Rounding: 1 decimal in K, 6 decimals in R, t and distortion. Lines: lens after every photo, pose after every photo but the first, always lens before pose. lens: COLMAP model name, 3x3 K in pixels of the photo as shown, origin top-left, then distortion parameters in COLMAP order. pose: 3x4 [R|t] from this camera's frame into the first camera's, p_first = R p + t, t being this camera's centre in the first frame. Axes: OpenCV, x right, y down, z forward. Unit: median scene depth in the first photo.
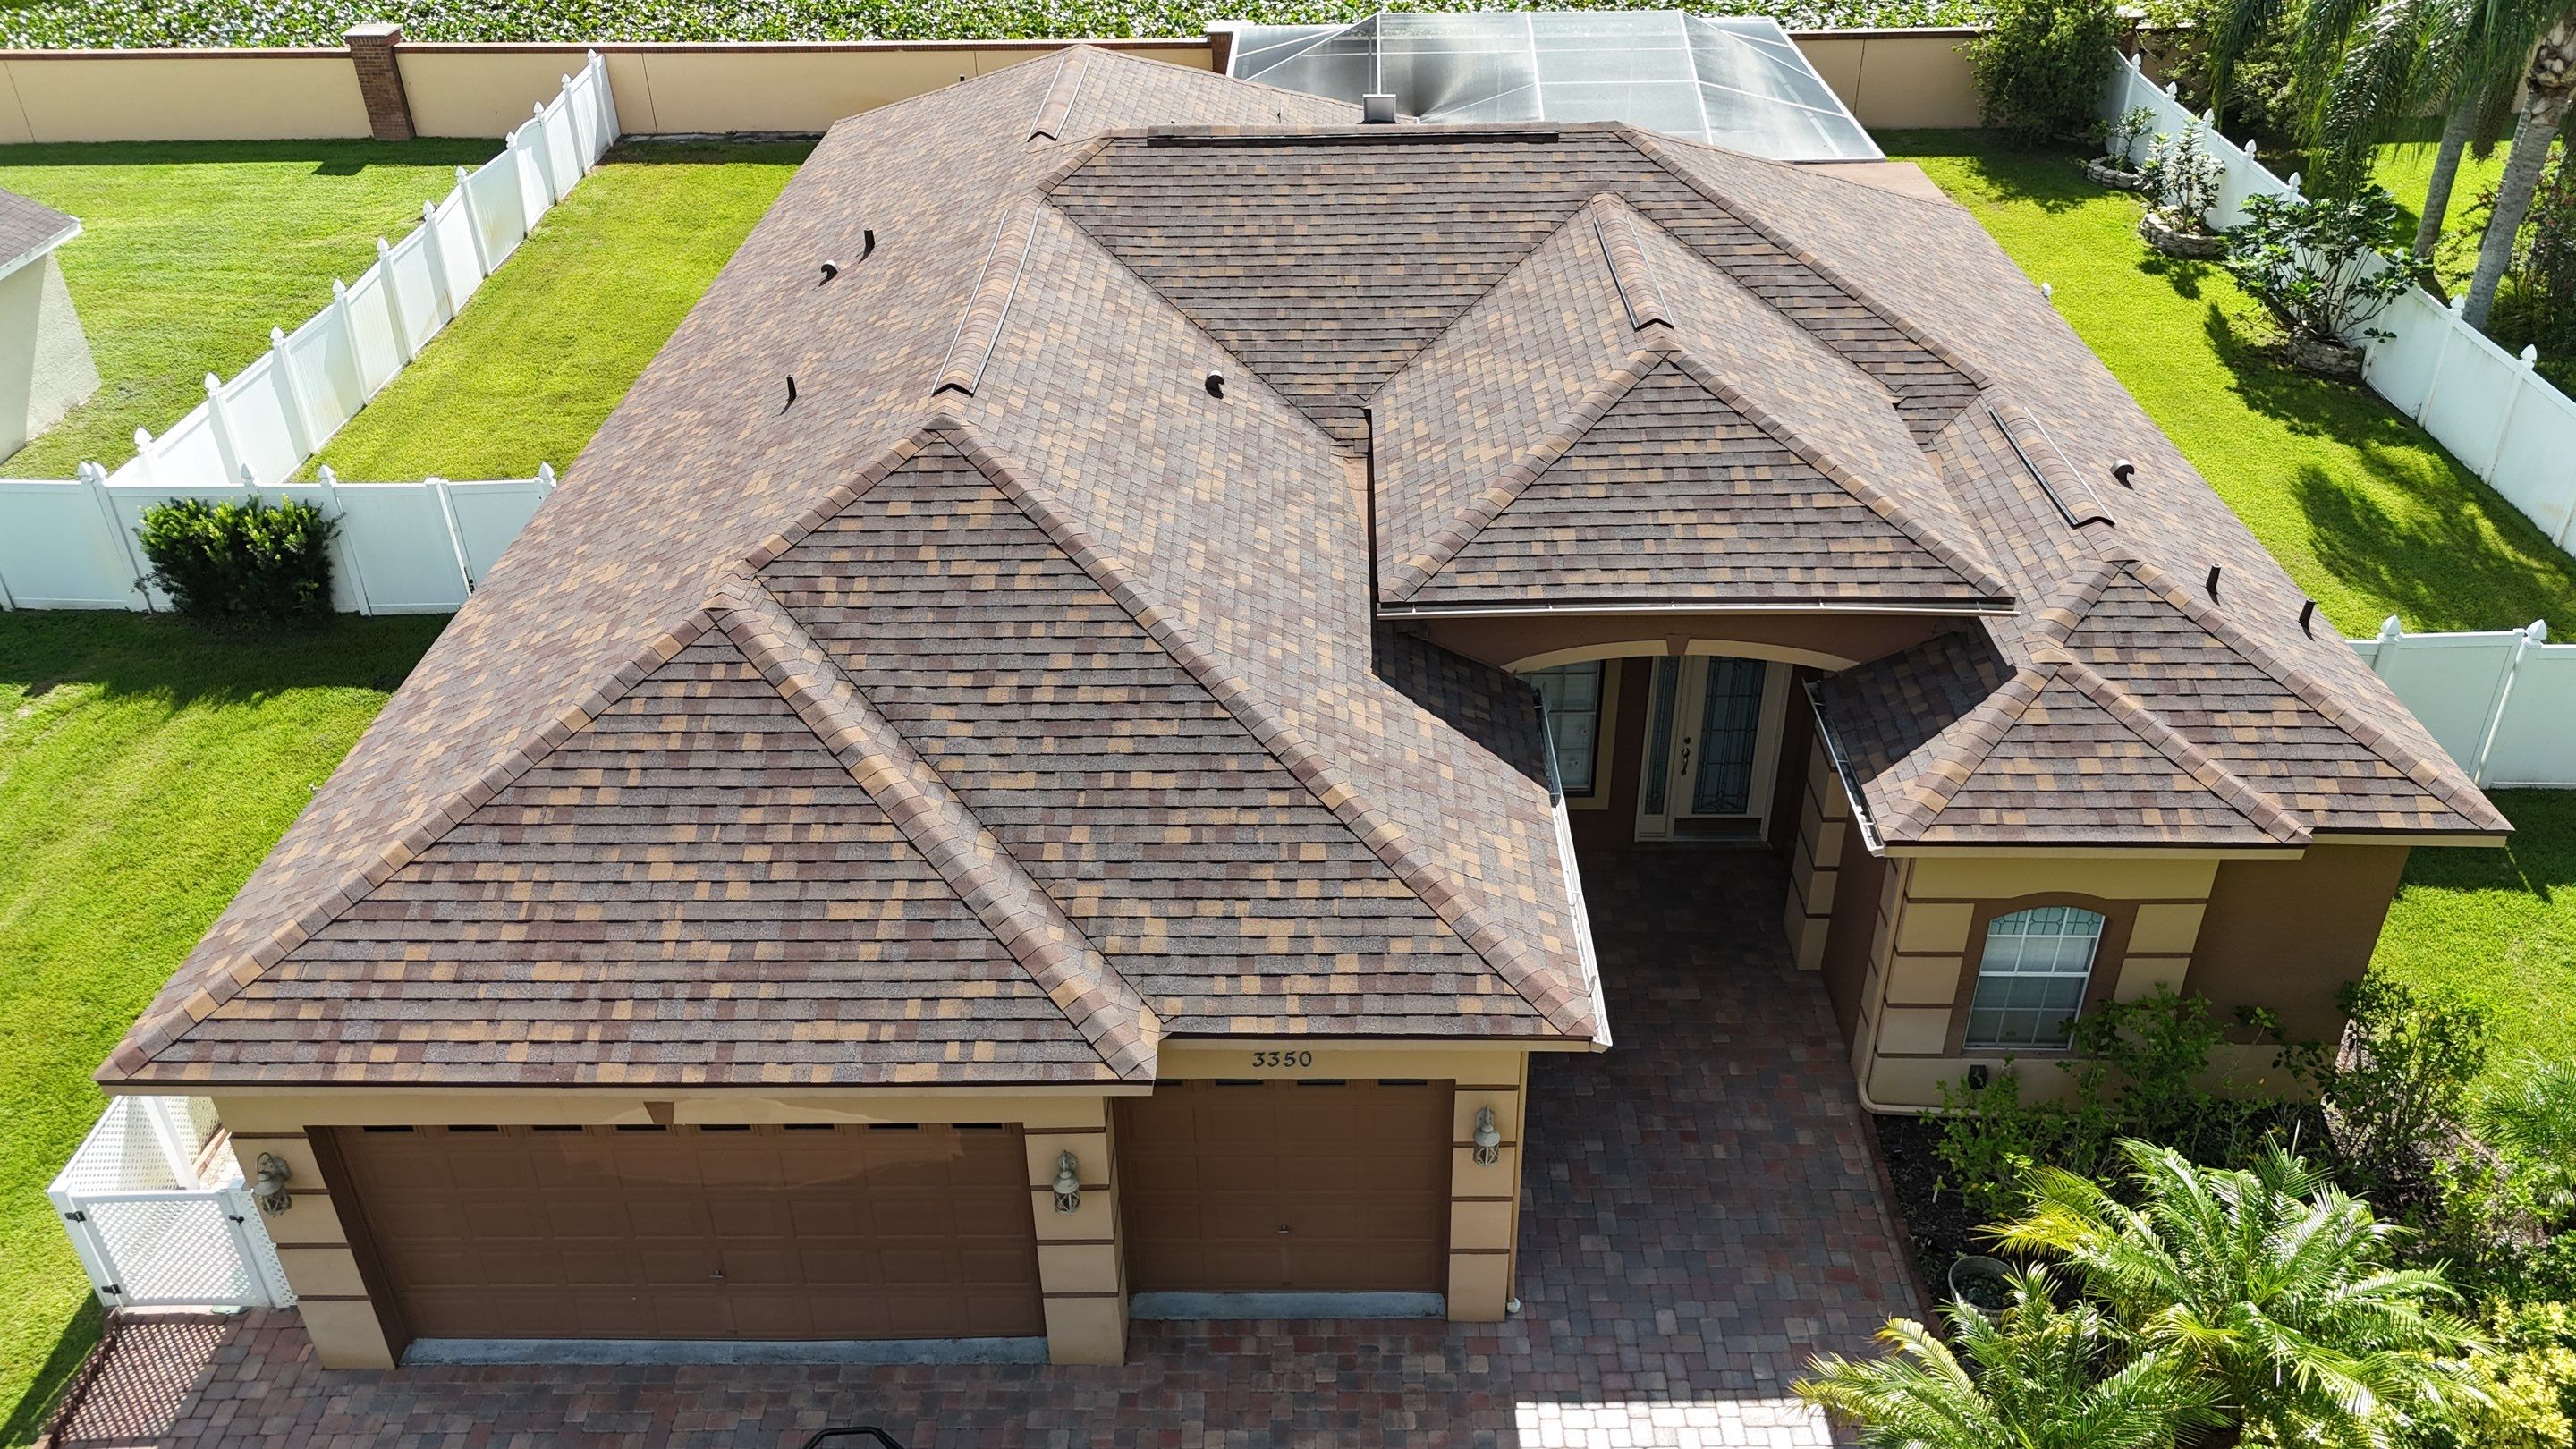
lens RADIAL K [[1944.0, 0, 1288.0], [0, 1944.0, 724.5], [0, 0, 1]] dist [0.089916, -0.084736]
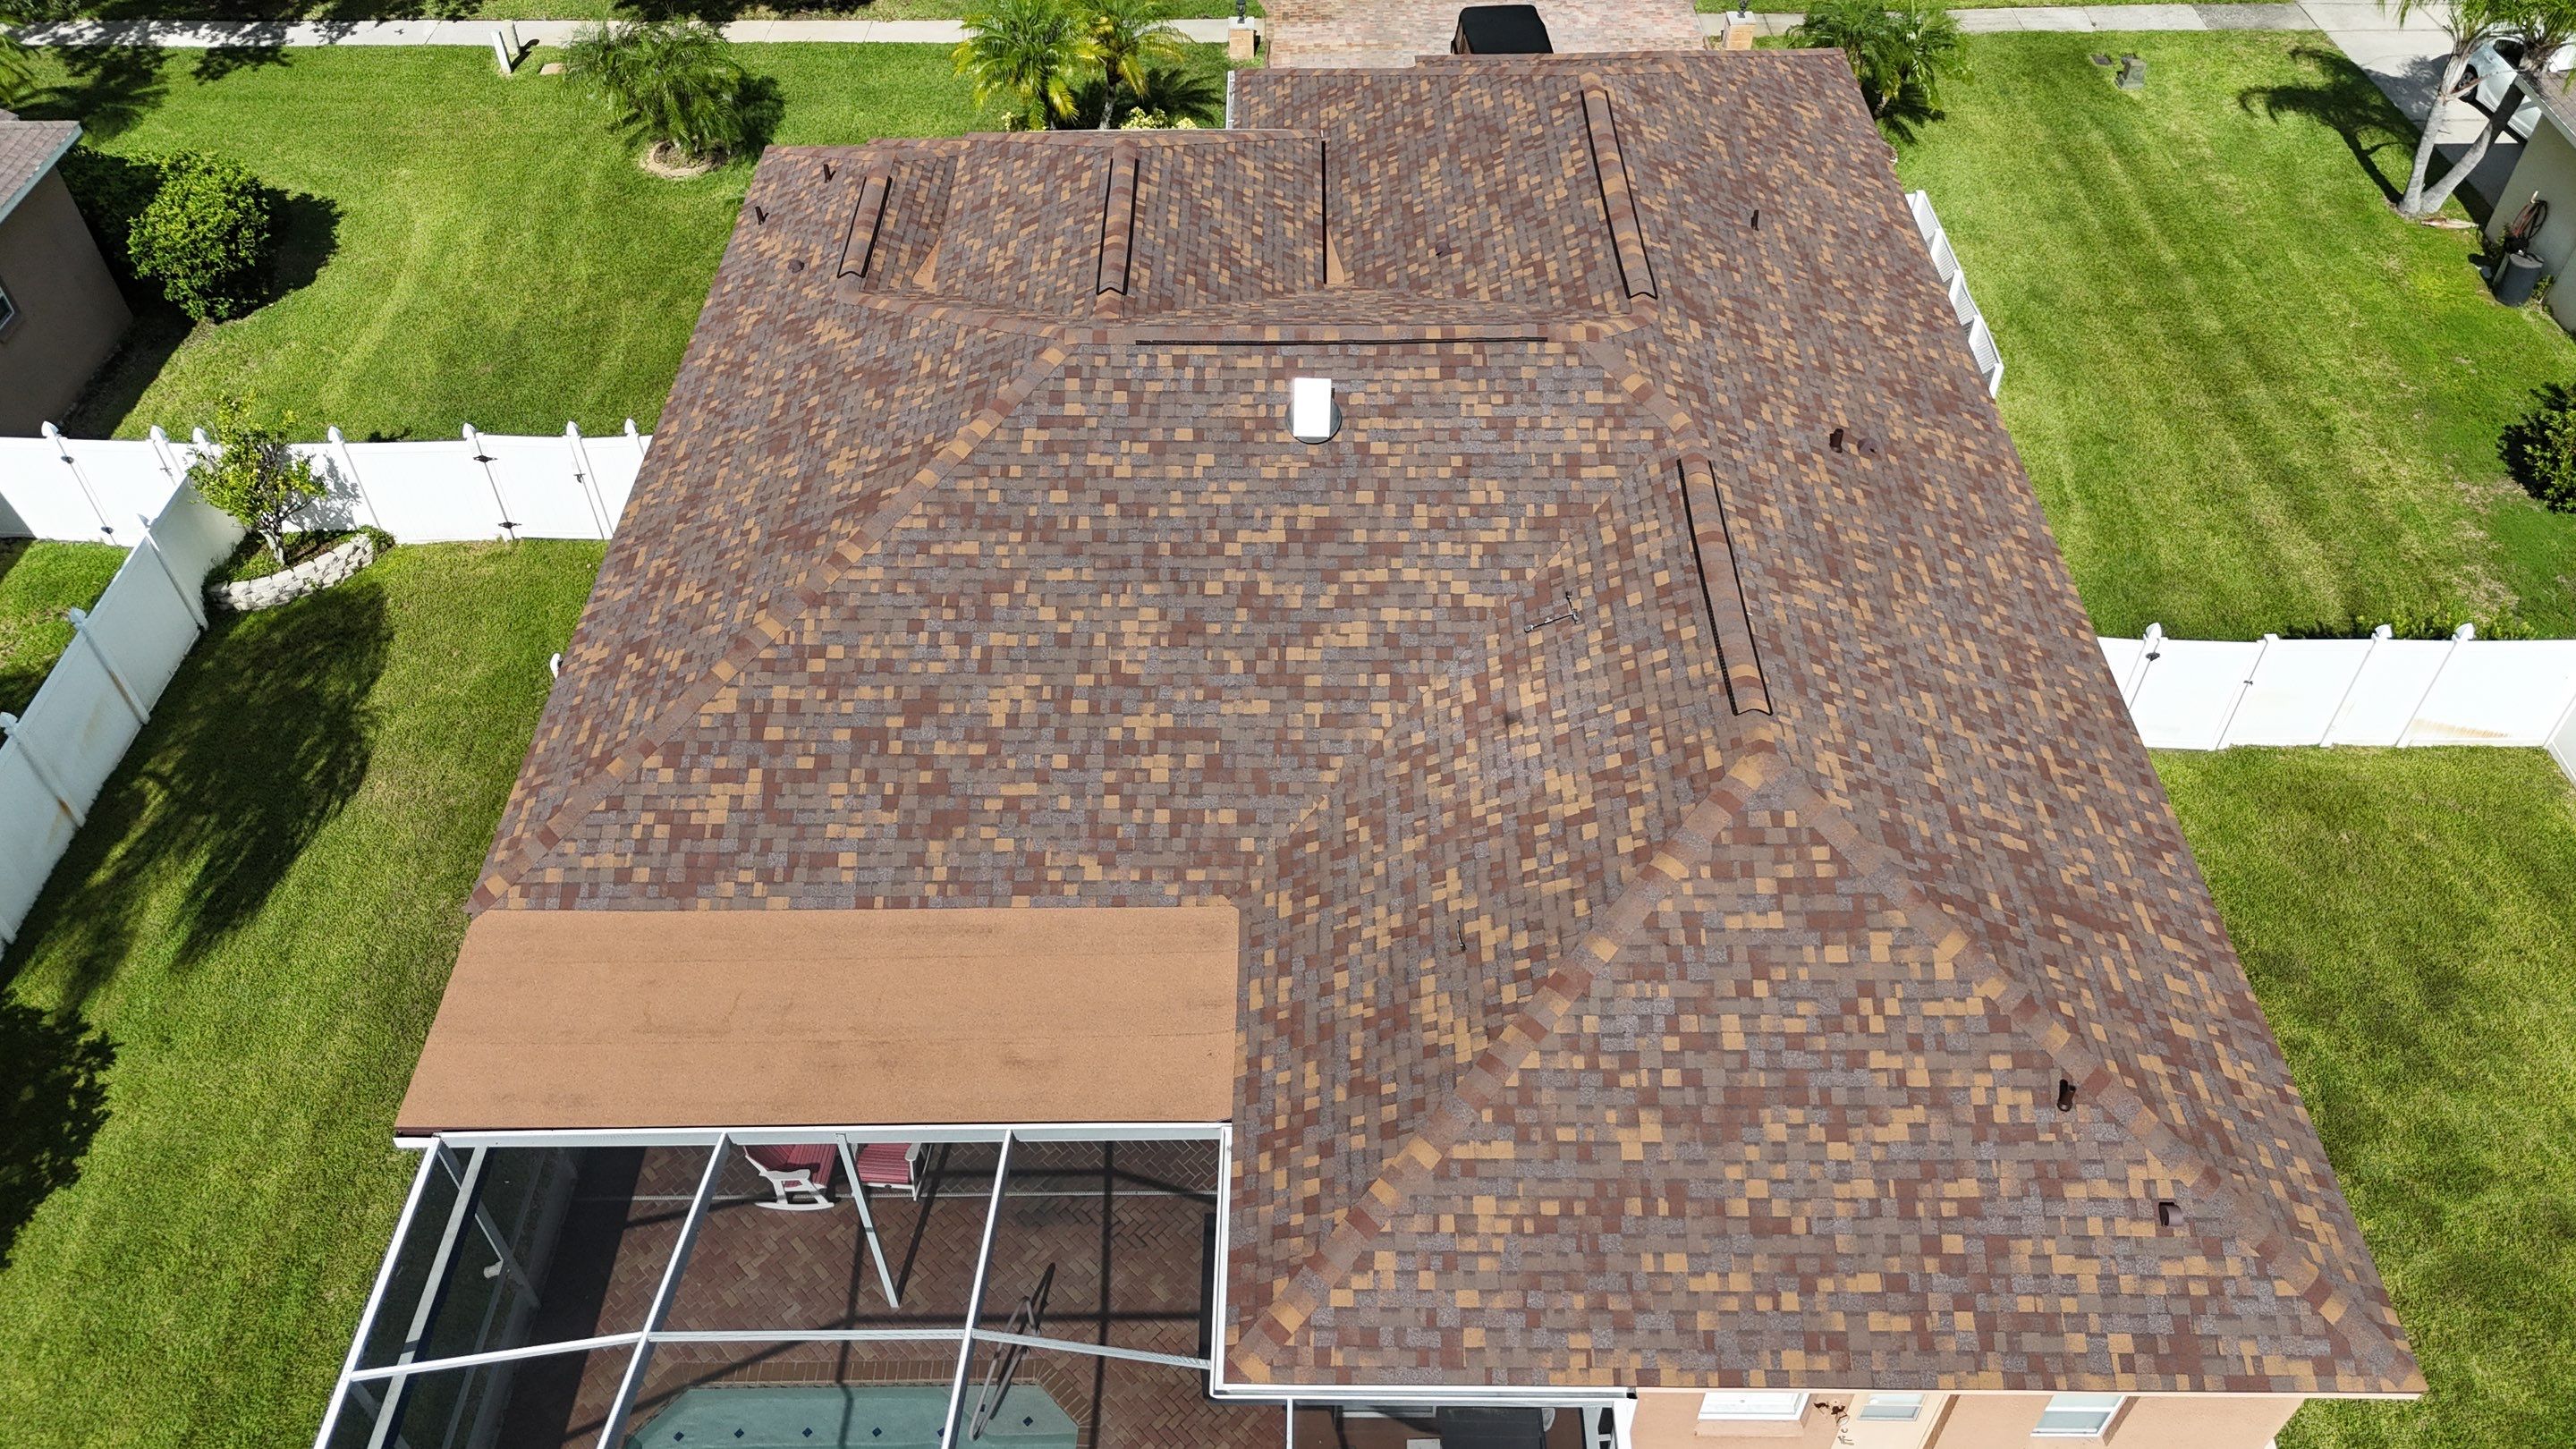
lens RADIAL K [[1876.3, 0, 1293.2], [0, 1876.3, 716.2], [0, 0, 1]] dist [0.128688, -0.214844]
pose [[-0.999668, 0.025306, 0.004748, 0.079613], [0.010211, 0.220361, 0.975365, -1.647248], [0.023636, 0.975090, -0.220546, 1.930335]]
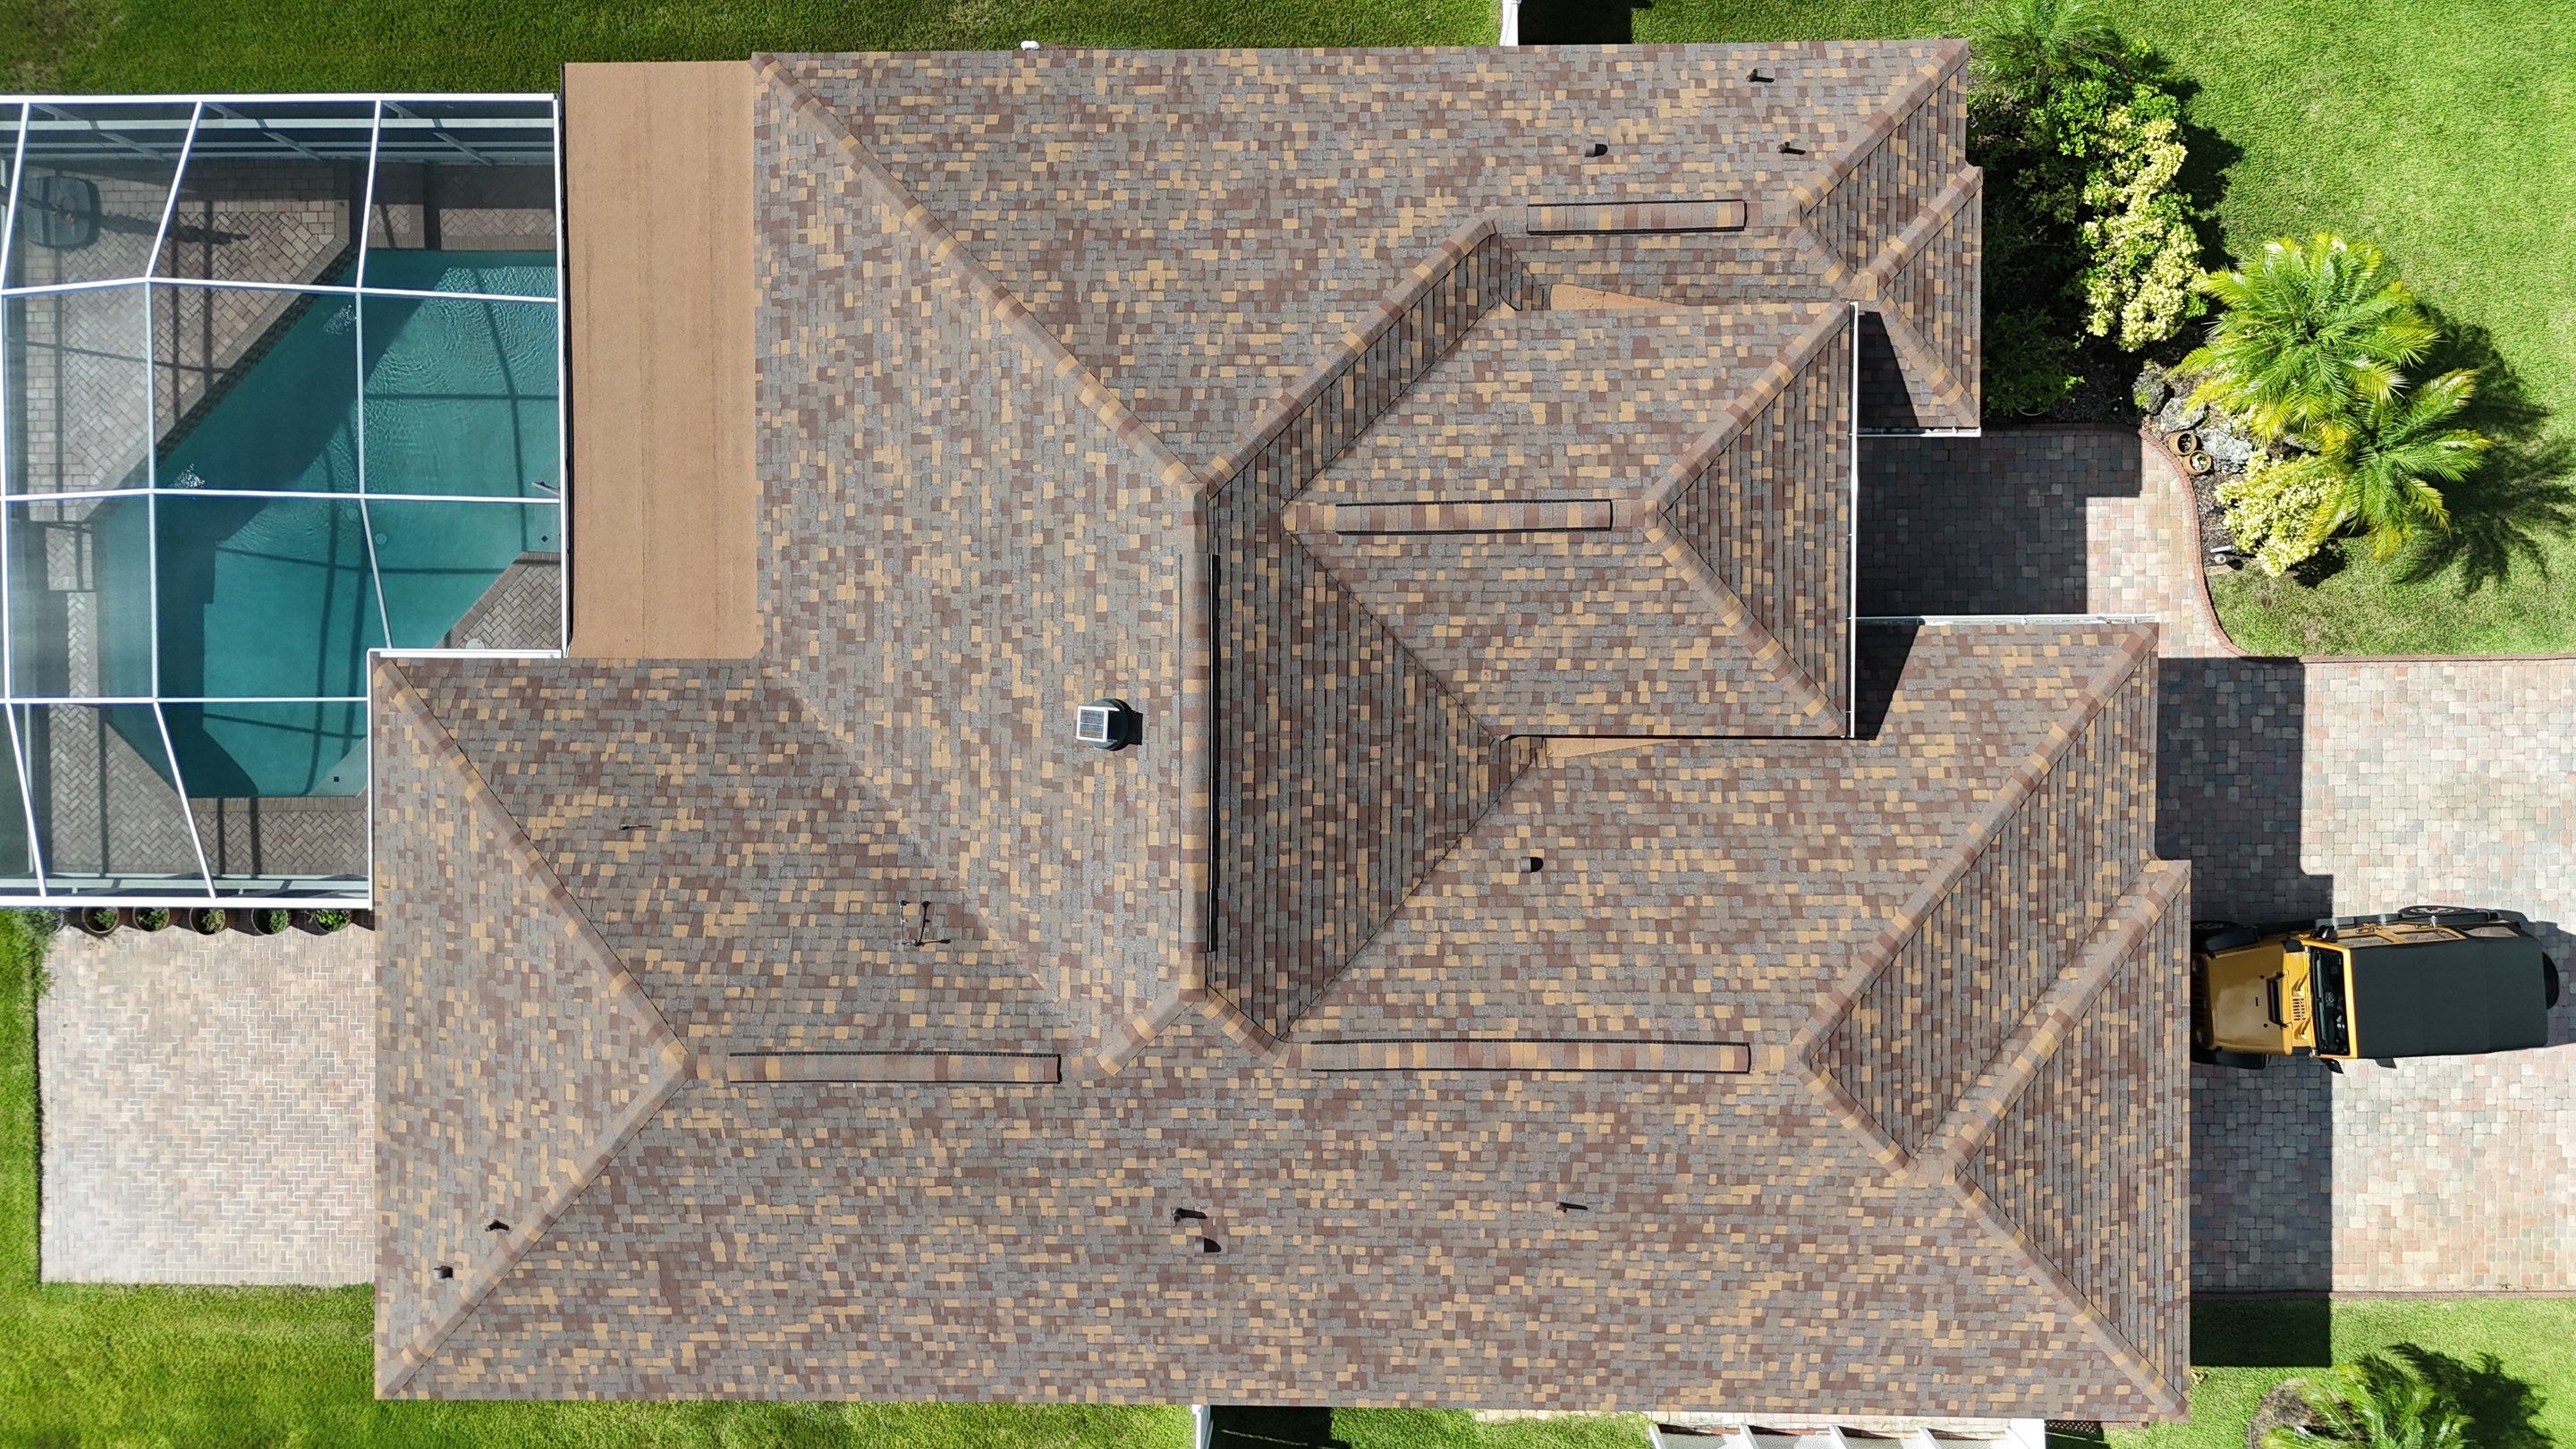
lens RADIAL K [[1876.3, 0, 1293.2], [0, 1876.3, 716.2], [0, 0, 1]] dist [0.128688, -0.214844]
pose [[-0.015402, -0.999807, -0.012227, 0.087611], [0.556960, -0.018734, 0.830328, -1.499130], [-0.830396, 0.005979, 0.557141, 0.566732]]
